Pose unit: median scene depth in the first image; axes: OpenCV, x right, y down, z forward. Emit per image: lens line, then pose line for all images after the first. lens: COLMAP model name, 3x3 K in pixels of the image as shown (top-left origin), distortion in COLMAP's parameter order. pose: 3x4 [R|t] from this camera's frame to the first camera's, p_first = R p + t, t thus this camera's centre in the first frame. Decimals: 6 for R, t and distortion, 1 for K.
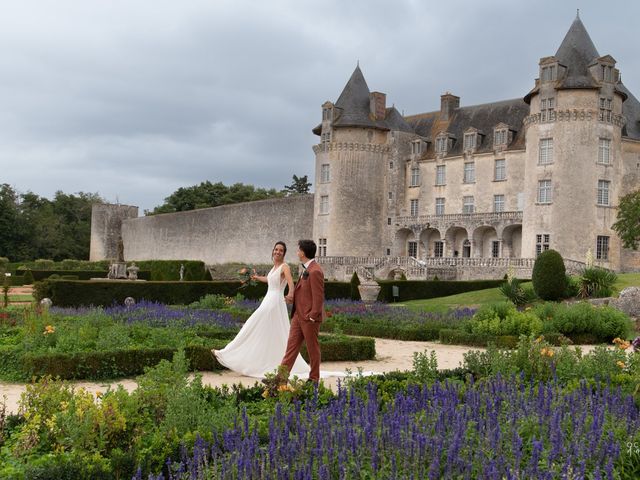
lens RADIAL K [[834.3, 0, 320.0], [0, 834.3, 240.0], [0, 0, 1]] dist [0.019421, 0.016863]
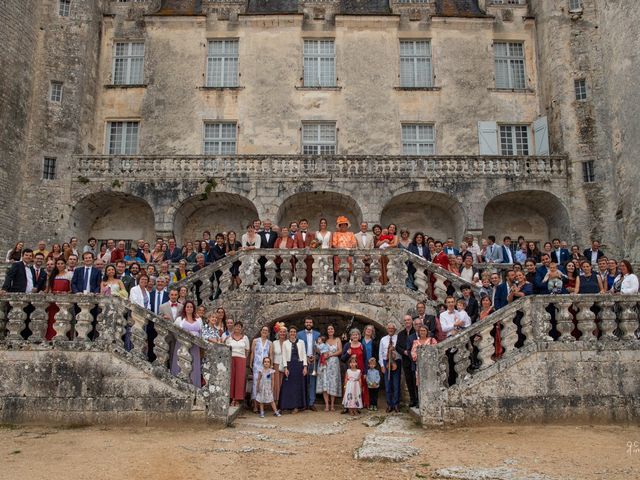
lens RADIAL K [[602.2, 0, 319.2], [0, 602.2, 225.3], [0, 0, 1]] dist [-0.009193, 0.003720]
pose [[0.657592, 0.116891, 0.744251, -0.016671], [-0.011119, 0.989288, -0.145551, 0.032536], [-0.753293, 0.087438, 0.651847, 0.827061]]
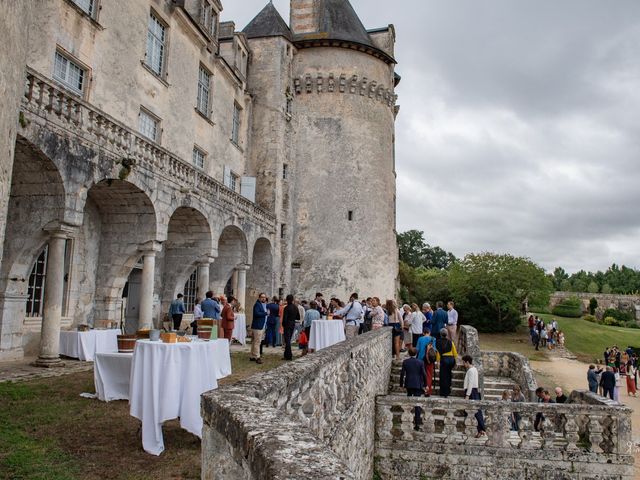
lens RADIAL K [[497.5, 0, 320.0], [0, 497.5, 240.0], [0, 0, 1]] dist [-0.004328, -0.000908]
pose [[-0.590824, 0.052136, 0.805114, -0.012765], [-0.087543, 0.987875, -0.128214, 0.014887], [-0.802037, -0.146234, -0.579096, 1.049237]]
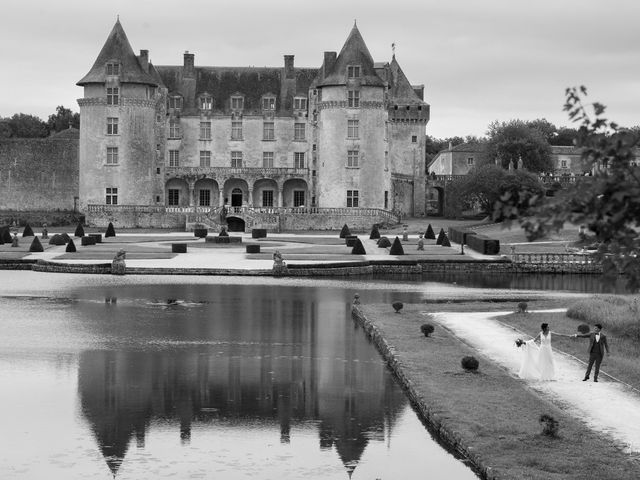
lens RADIAL K [[1845.8, 0, 320.0], [0, 1845.8, 240.0], [0, 0, 1]] dist [-0.044962, 0.644447]
pose [[0.653137, -0.042804, 0.756029, -1.698735], [-0.021037, 0.996990, 0.074621, -0.123733], [-0.756948, -0.064642, 0.650270, -0.772455]]
